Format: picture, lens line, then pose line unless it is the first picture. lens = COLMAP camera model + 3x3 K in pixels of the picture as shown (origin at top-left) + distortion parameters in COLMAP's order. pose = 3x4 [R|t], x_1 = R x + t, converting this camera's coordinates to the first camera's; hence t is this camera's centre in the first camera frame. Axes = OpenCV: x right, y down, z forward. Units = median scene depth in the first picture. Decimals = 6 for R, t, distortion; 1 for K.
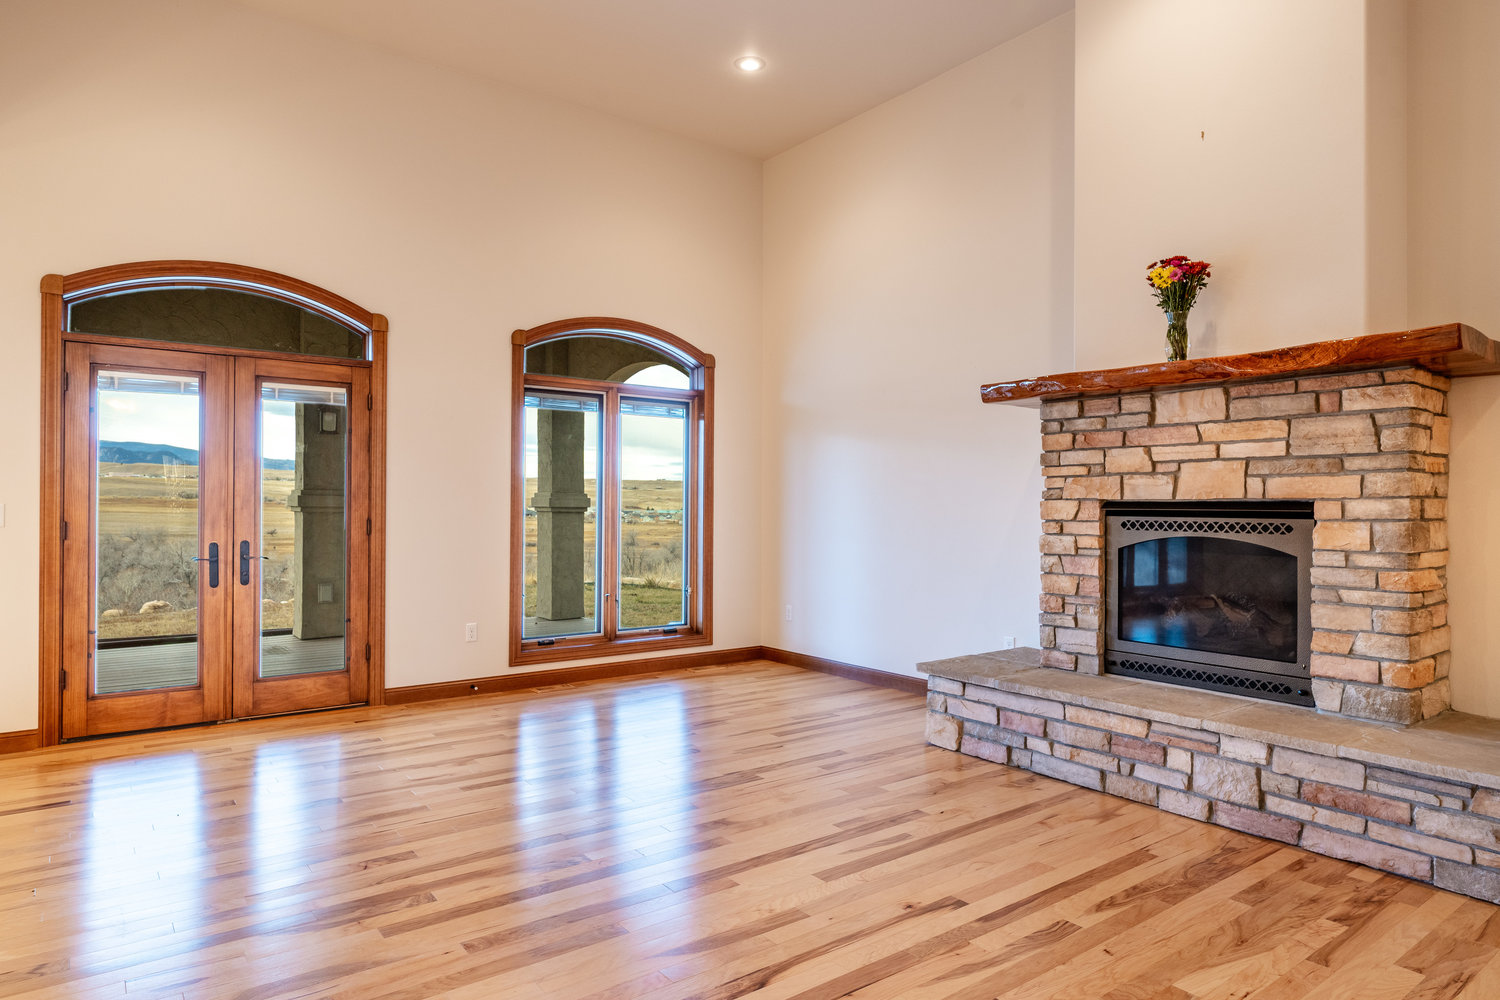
lens RADIAL K [[898.7, 0, 756.0], [0, 898.7, 502.2], [0, 0, 1]] dist [-0.003431, 0.000956]
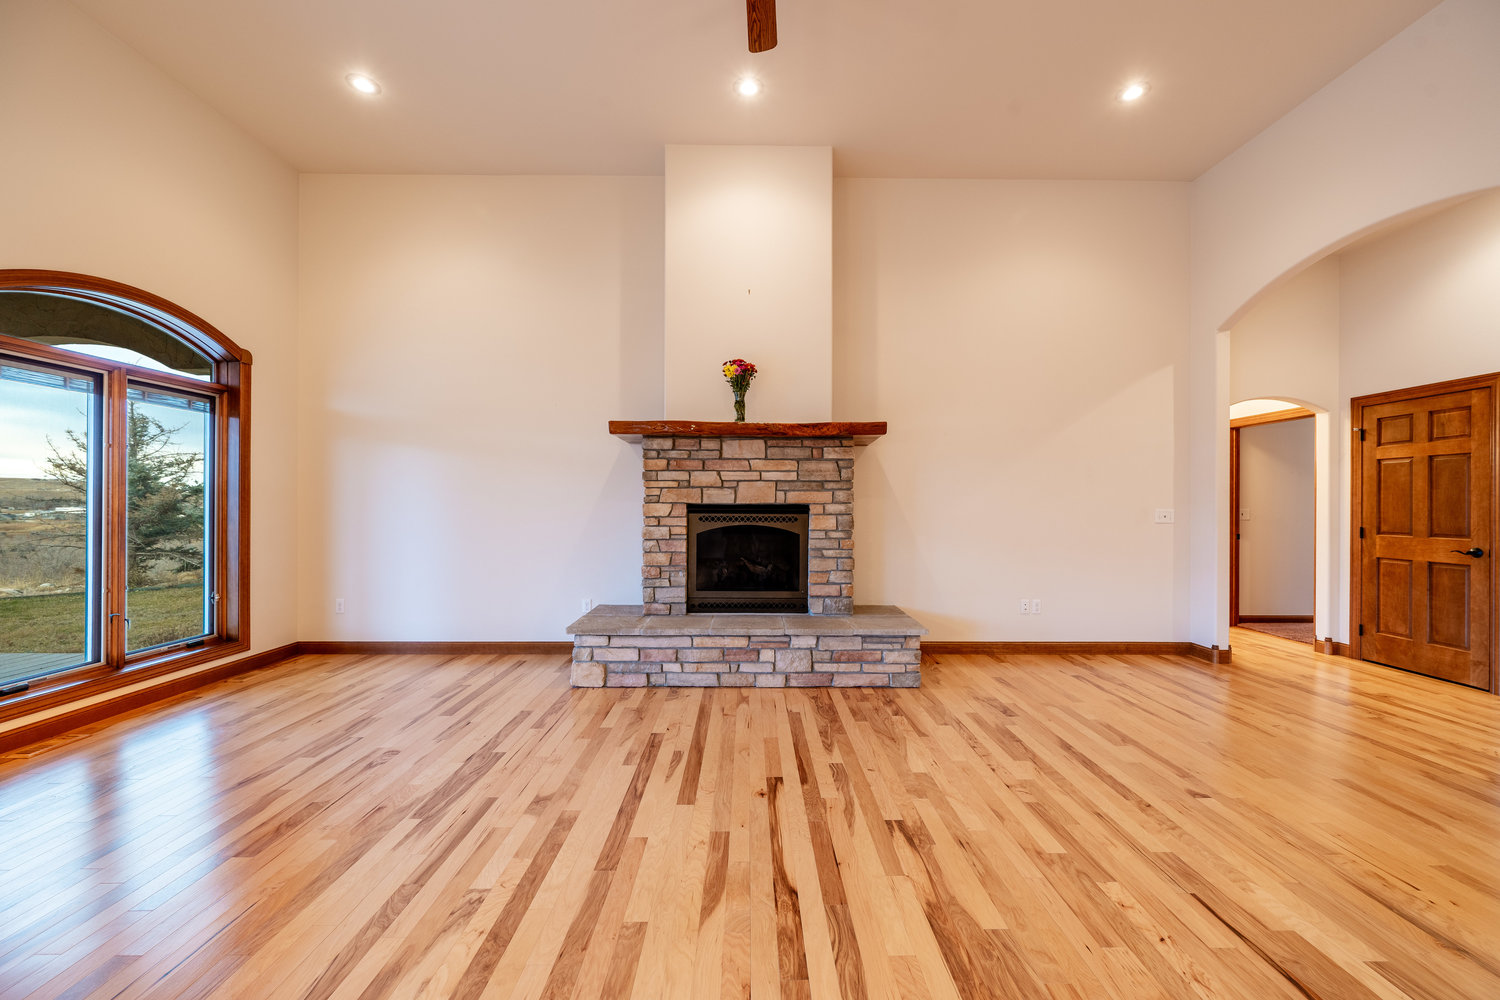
lens RADIAL K [[583.8, 0, 756.3], [0, 583.8, 502.0], [0, 0, 1]] dist [-0.001798, -0.001433]
pose [[0.594879, 0.000601, 0.803815, -0.360552], [-0.003845, 0.999990, 0.002098, -0.007176], [-0.803806, -0.004339, 0.594875, 0.292188]]
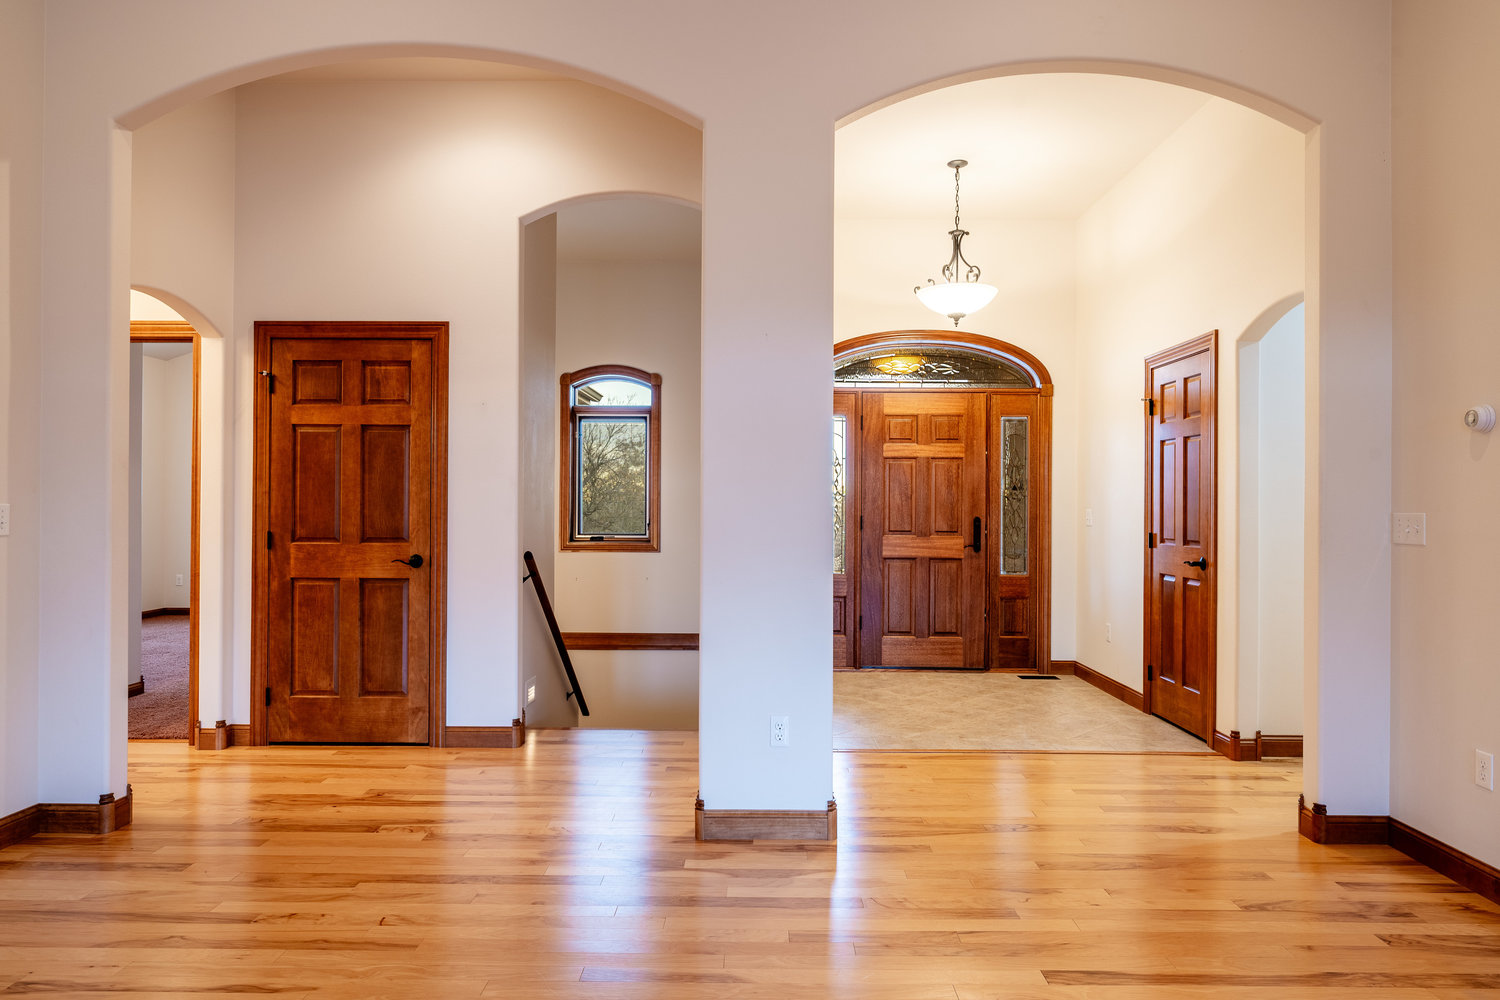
lens RADIAL K [[933.6, 0, 759.3], [0, 933.6, 503.9], [0, 0, 1]] dist [-0.010371, 0.000679]
pose [[-0.790917, -0.008089, 0.611870, 0.079431], [-0.011531, 0.999932, -0.001685, 0.001037], [-0.611815, -0.008388, -0.790957, 0.541323]]
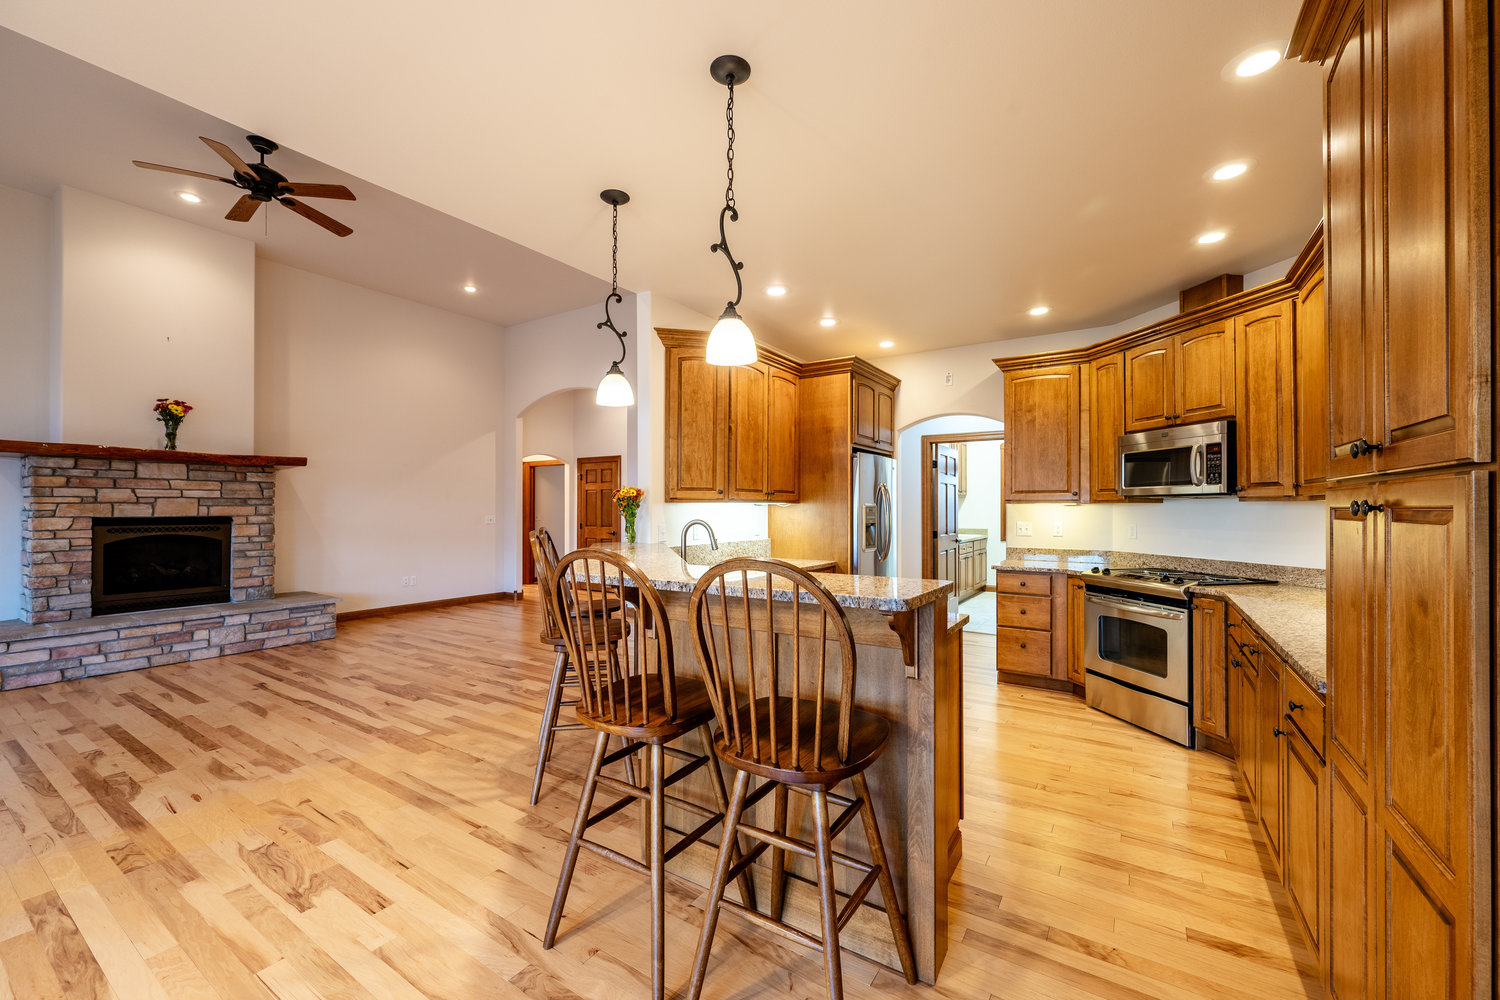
lens RADIAL K [[583.8, 0, 748.8], [0, 583.8, 503.0], [0, 0, 1]] dist [-0.001798, -0.001433]
pose [[-0.344466, 0.004726, 0.938787, -1.104651], [-0.003806, 0.999972, -0.006430, -0.027472], [-0.938791, -0.005788, -0.344438, 0.189155]]
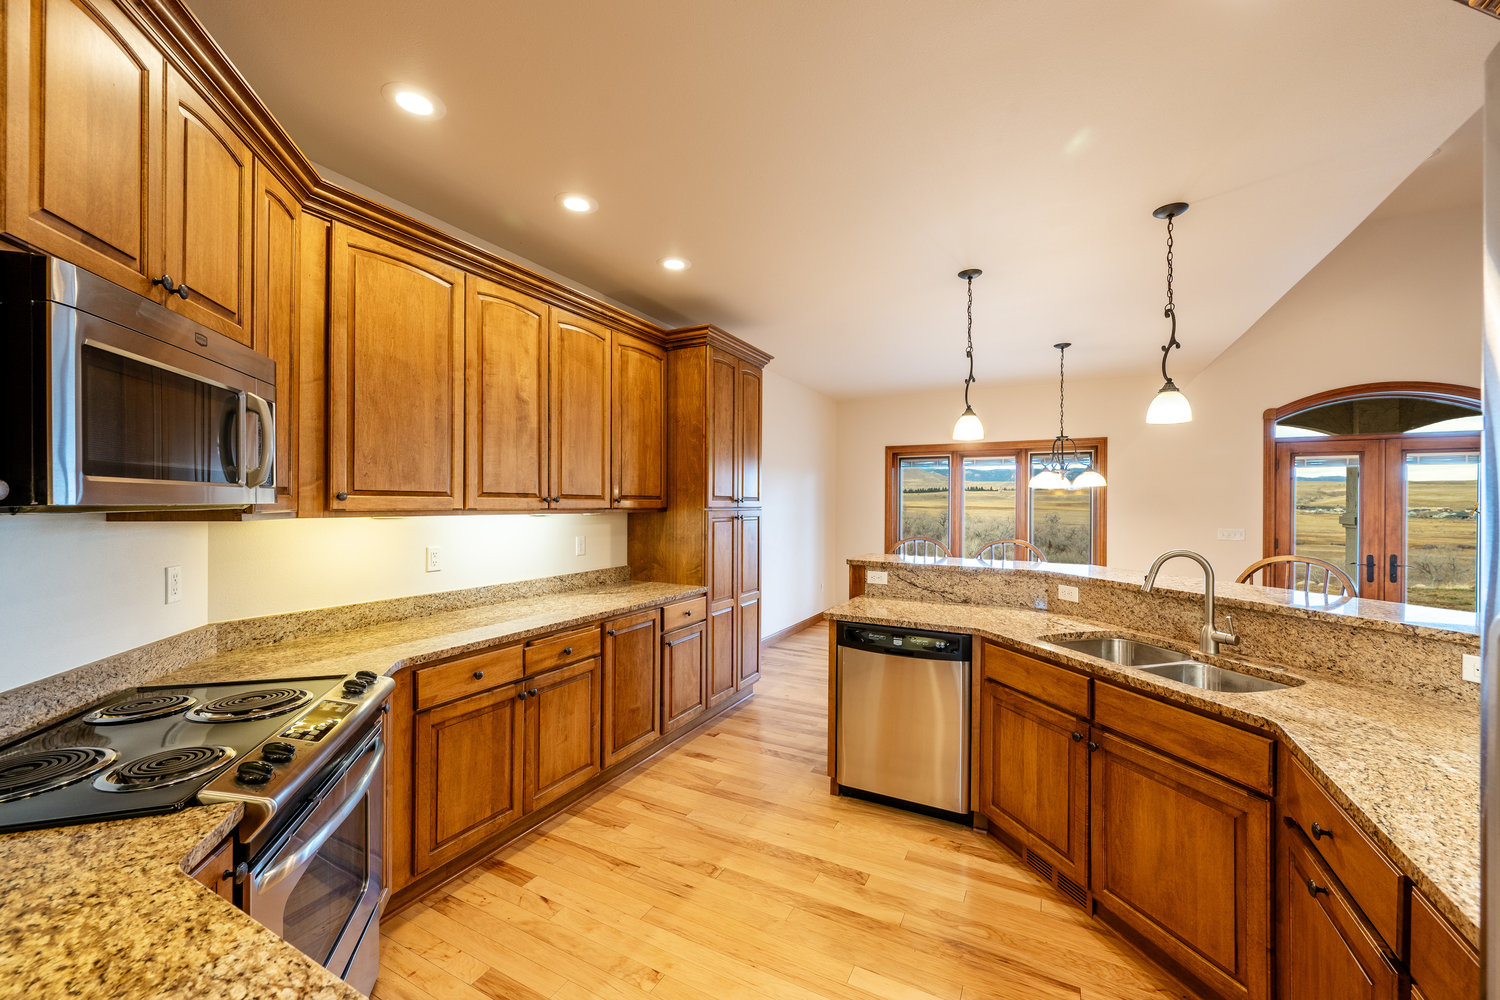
lens RADIAL K [[583.8, 0, 752.2], [0, 583.8, 503.5], [0, 0, 1]] dist [-0.001798, -0.001433]
pose [[0.422600, -0.002137, -0.906314, -0.133963], [0.000142, 0.999997, -0.002292, -0.051625], [0.906316, 0.000840, 0.422599, -0.527629]]
